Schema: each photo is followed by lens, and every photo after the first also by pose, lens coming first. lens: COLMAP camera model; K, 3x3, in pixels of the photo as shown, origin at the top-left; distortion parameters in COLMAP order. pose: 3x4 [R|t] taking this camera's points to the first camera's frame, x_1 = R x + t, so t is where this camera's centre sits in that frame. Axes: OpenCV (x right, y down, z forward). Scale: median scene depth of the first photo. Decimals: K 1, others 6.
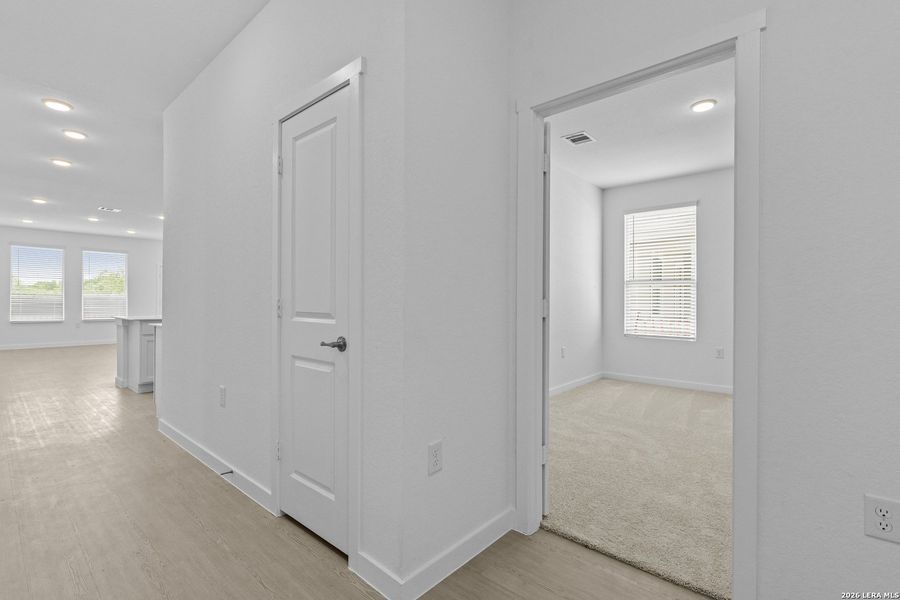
lens RADIAL K [[401.2, 0, 450.0], [0, 401.2, 300.0], [0, 0, 1]] dist [-0.000193, -0.000027]
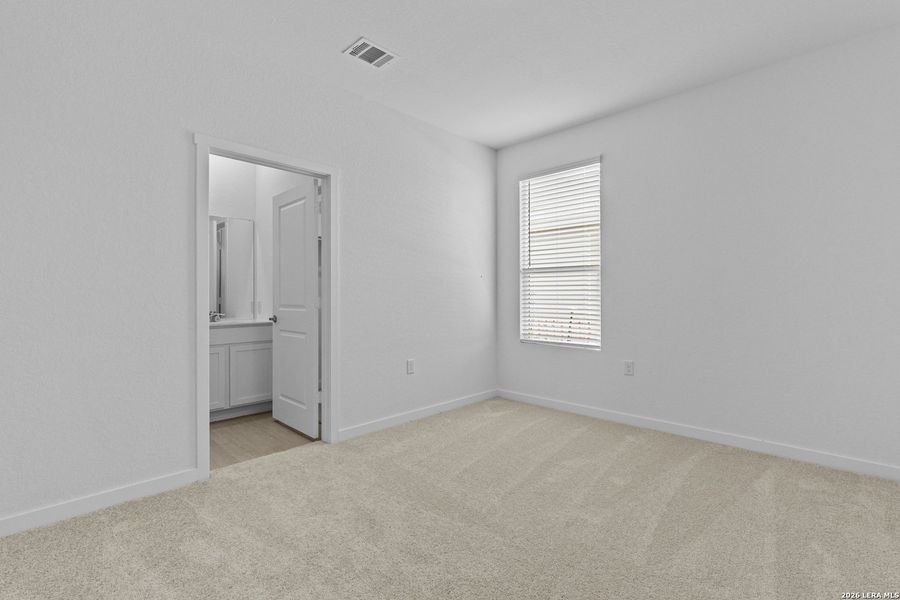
lens RADIAL K [[401.2, 0, 450.0], [0, 401.2, 300.0], [0, 0, 1]] dist [-0.000193, -0.000027]
pose [[0.998625, -0.008962, -0.051649, 0.346699], [0.009595, 0.999882, 0.012019, -0.000142], [0.051535, -0.012498, 0.998593, 0.240847]]
